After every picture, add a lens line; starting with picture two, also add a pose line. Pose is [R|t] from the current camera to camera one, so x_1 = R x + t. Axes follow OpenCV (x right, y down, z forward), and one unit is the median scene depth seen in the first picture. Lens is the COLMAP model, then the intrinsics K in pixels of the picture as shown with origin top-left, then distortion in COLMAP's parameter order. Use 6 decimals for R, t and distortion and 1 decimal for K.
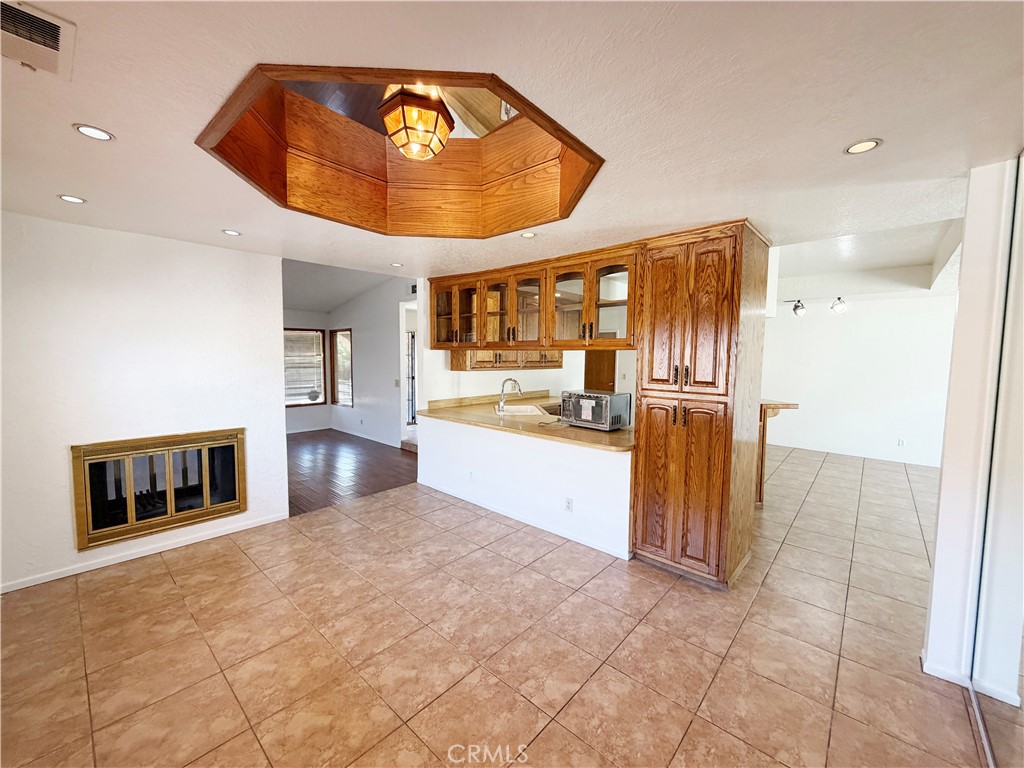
lens RADIAL K [[409.9, 0, 503.3], [0, 409.9, 382.6], [0, 0, 1]] dist [-0.000787, 0.000196]
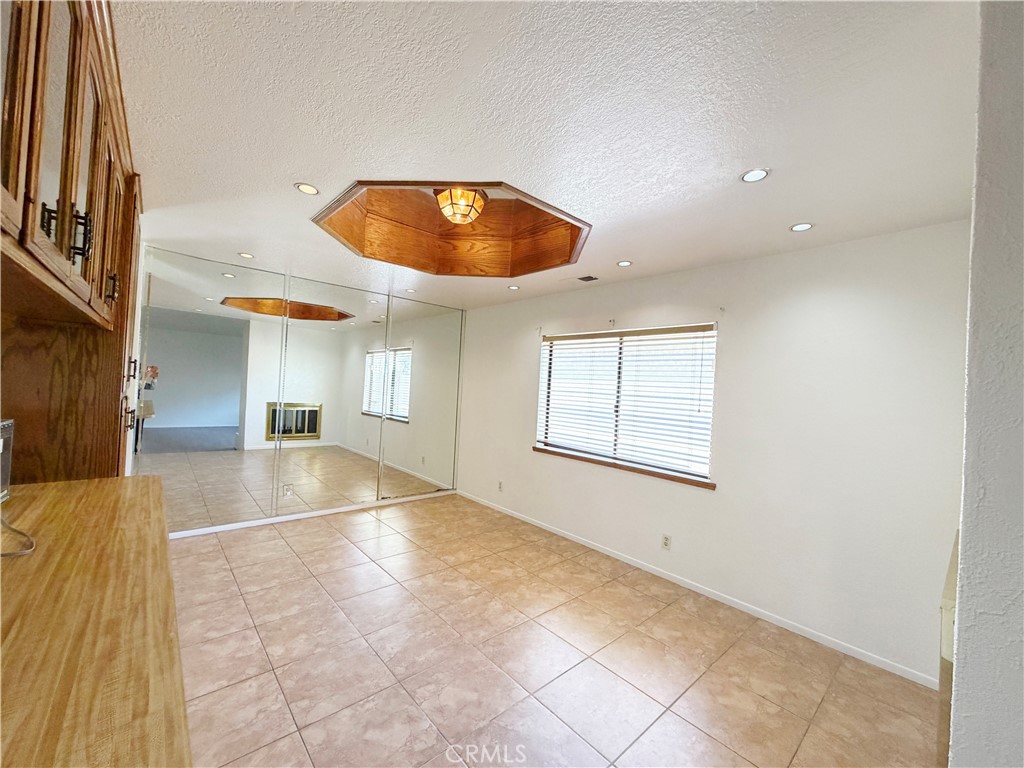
lens RADIAL K [[409.9, 0, 503.3], [0, 409.9, 382.6], [0, 0, 1]] dist [-0.000787, 0.000196]
pose [[-0.991644, -0.060982, 0.113678, -0.432035], [-0.054551, 0.996775, 0.058856, -0.086860], [-0.116901, 0.052163, -0.991773, 1.893870]]
